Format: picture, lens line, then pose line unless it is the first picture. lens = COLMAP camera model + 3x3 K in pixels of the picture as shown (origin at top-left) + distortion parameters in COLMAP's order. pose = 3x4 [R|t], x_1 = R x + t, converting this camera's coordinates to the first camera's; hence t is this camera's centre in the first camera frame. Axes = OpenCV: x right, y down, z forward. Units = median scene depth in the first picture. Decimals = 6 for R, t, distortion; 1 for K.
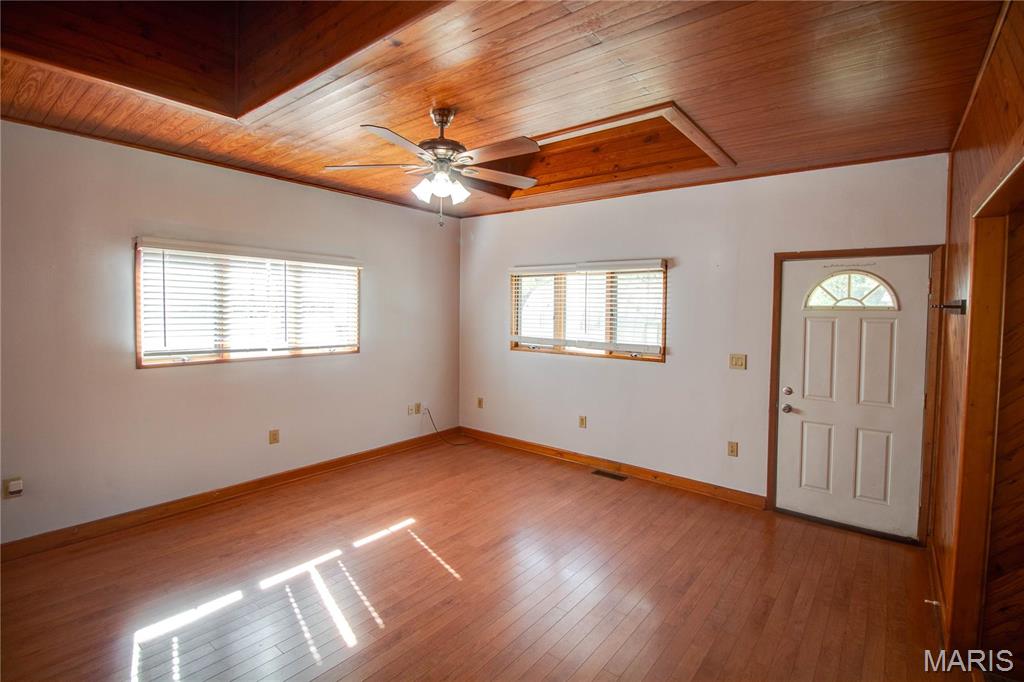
lens RADIAL K [[484.5, 0, 527.8], [0, 484.5, 325.9], [0, 0, 1]] dist [0.004355, -0.008966]
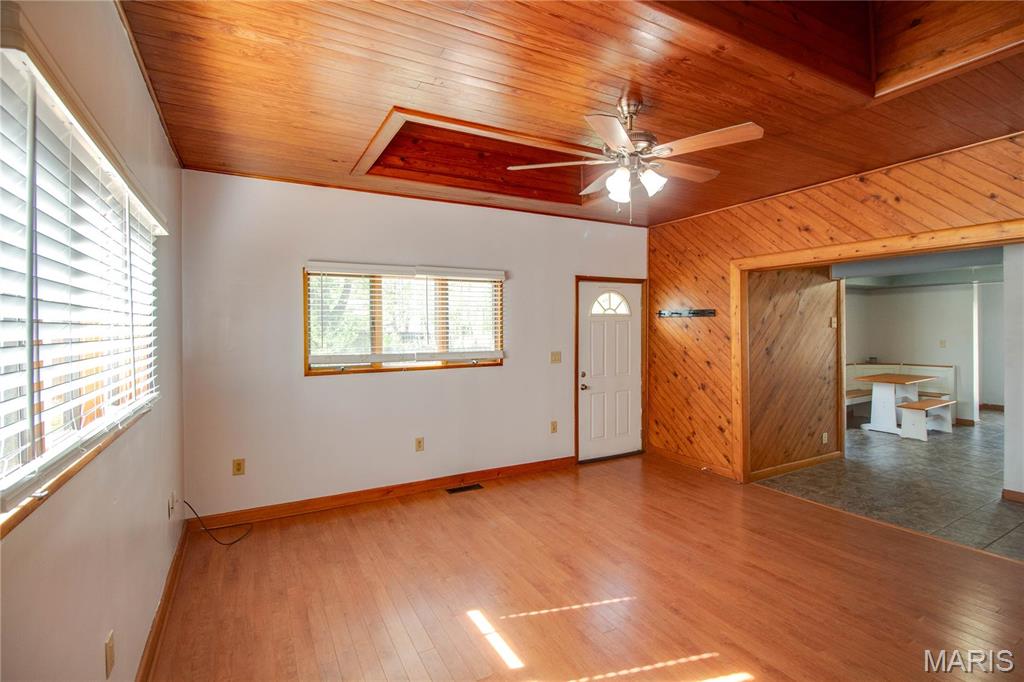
lens RADIAL K [[484.5, 0, 527.8], [0, 484.5, 325.9], [0, 0, 1]] dist [0.004355, -0.008966]
pose [[0.386924, -0.019424, 0.921907, -0.789095], [0.045702, 0.998953, 0.001866, -0.015098], [-0.920978, 0.041411, 0.387407, 0.583784]]
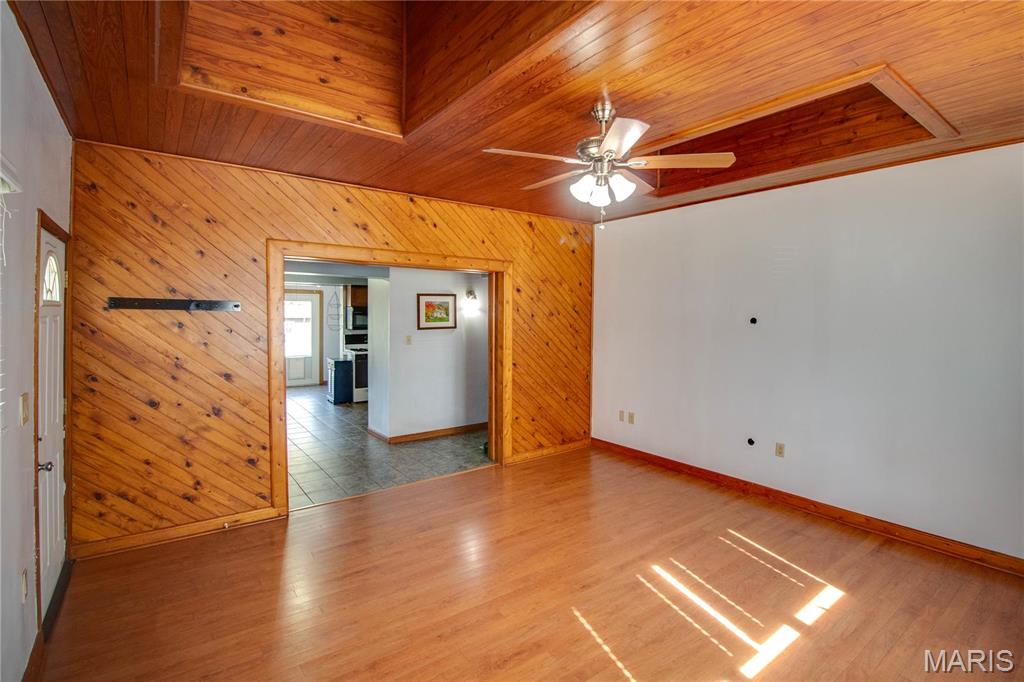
lens RADIAL K [[484.5, 0, 527.8], [0, 484.5, 325.9], [0, 0, 1]] dist [0.004355, -0.008966]
pose [[-0.965177, -0.032010, 0.259633, -0.203164], [-0.016641, 0.997988, 0.061181, -0.052670], [-0.261069, 0.054730, -0.963768, 1.374270]]
